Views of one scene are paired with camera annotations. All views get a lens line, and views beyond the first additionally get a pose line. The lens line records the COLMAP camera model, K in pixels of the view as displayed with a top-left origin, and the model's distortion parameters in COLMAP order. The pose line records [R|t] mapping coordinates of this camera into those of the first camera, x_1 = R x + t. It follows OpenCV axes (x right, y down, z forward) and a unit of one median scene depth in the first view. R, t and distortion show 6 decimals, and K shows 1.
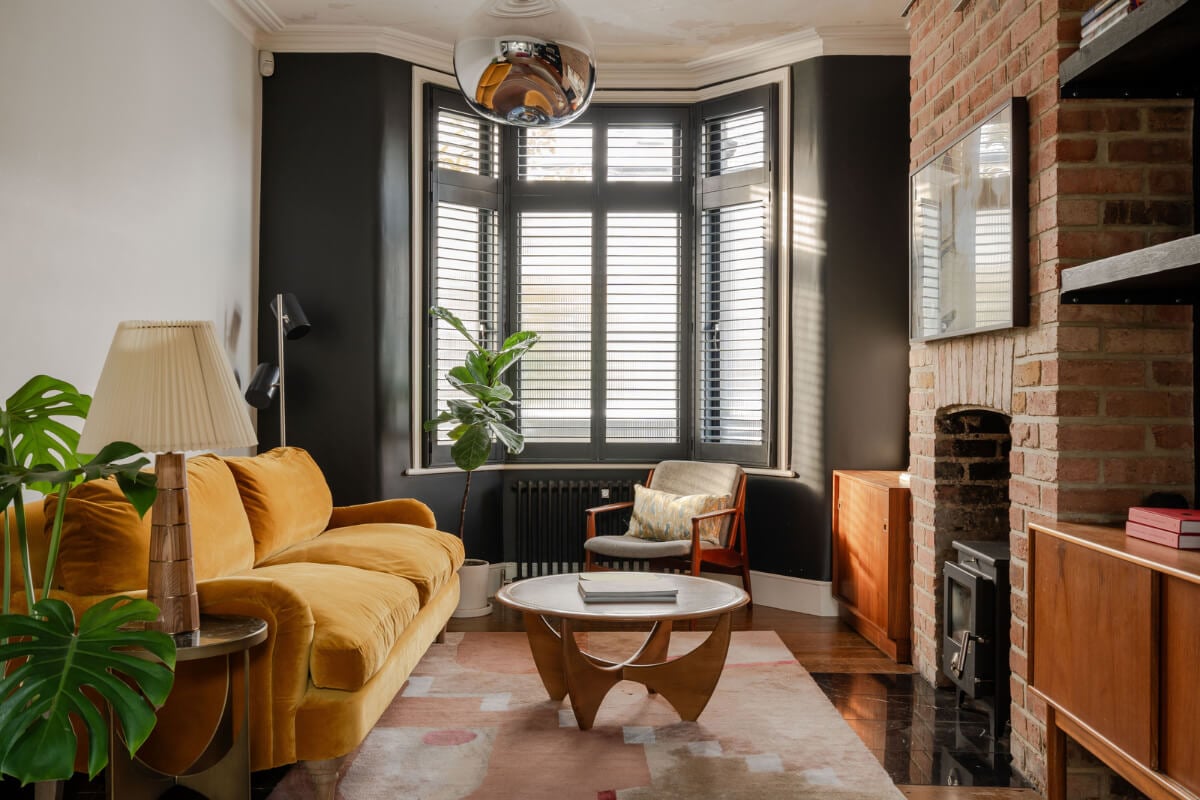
lens RADIAL K [[1128.5, 0, 590.3], [0, 1128.5, 391.4], [0, 0, 1]] dist [0.004943, 0.000000]
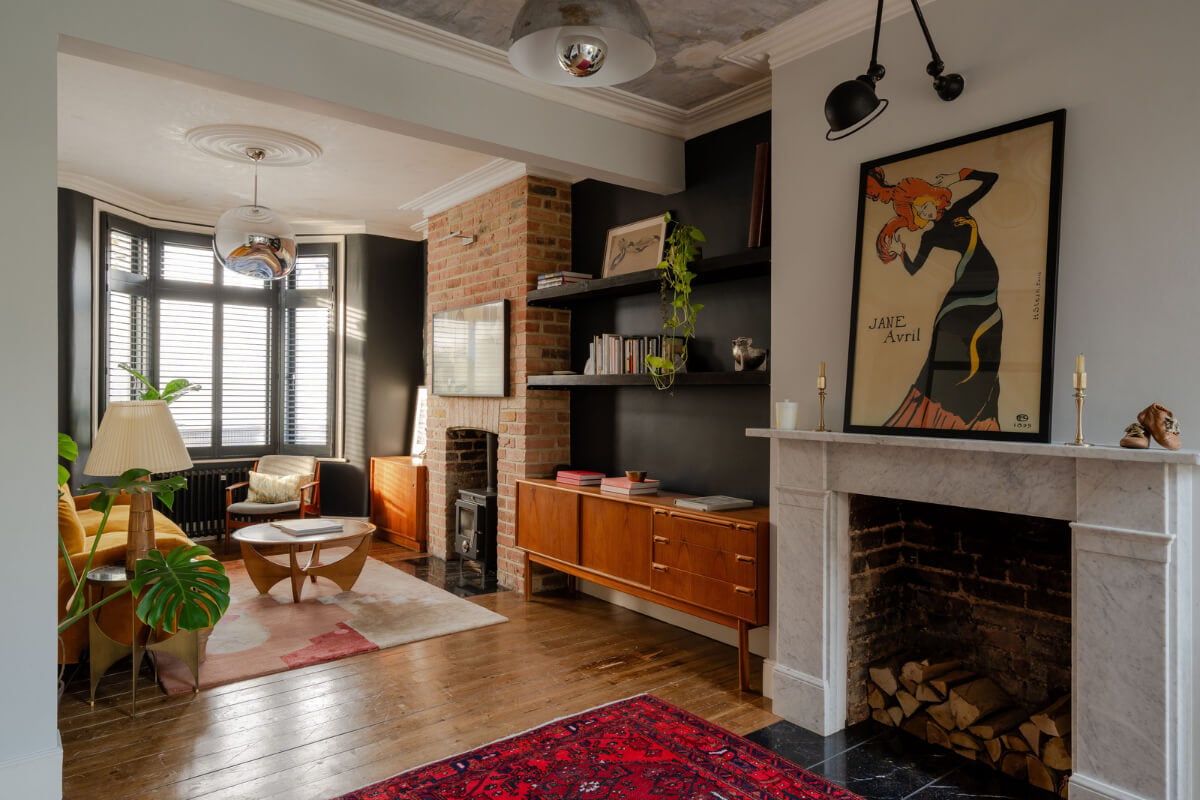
lens RADIAL K [[751.3, 0, 605.4], [0, 751.3, 394.9], [0, 0, 1]] dist [0.003558, 0.001262]
pose [[0.775037, 0.005015, 0.631896, -0.348096], [-0.008712, 0.999958, 0.002749, -0.051770], [-0.631856, -0.007635, 0.775049, -0.269210]]
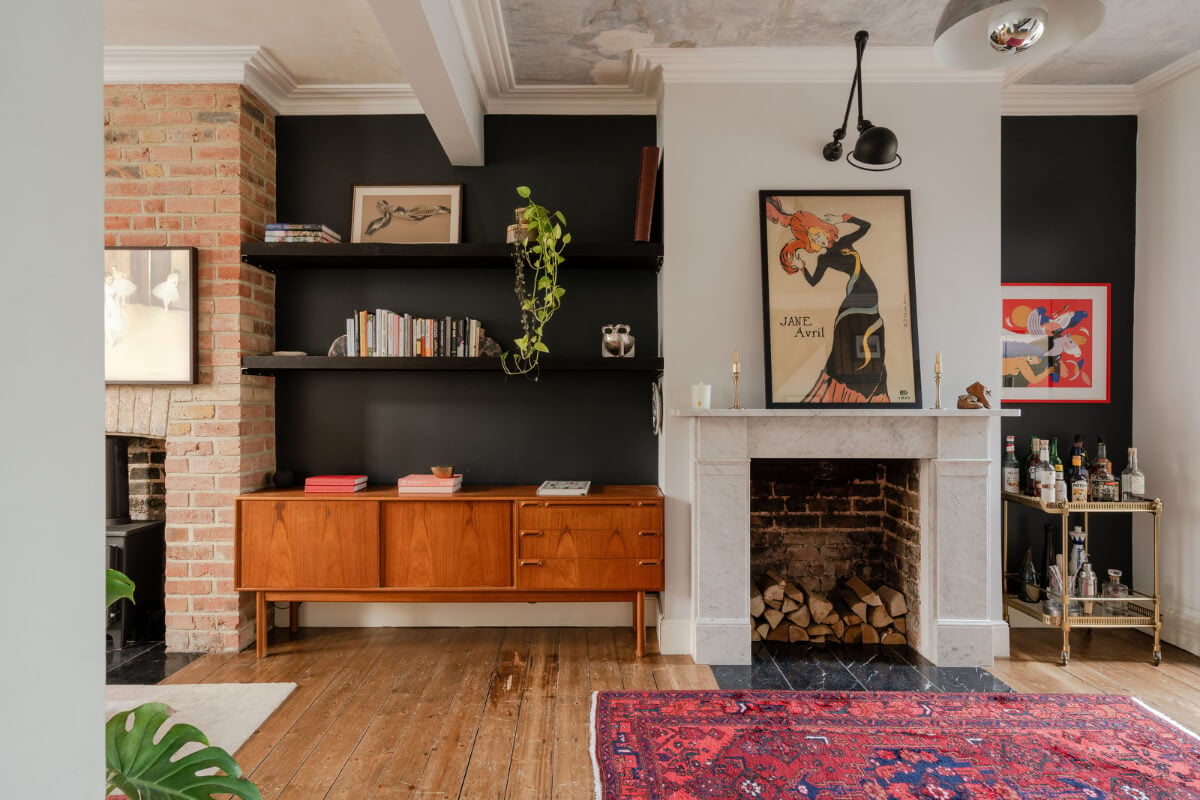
lens RADIAL K [[648.8, 0, 596.7], [0, 648.8, 396.4], [0, 0, 1]] dist [0.000555, 0.001296]
pose [[-0.019030, -0.000987, 0.999818, -0.460671], [-0.002171, 0.999997, 0.000946, -0.031648], [-0.999817, -0.002152, -0.019032, 0.322135]]
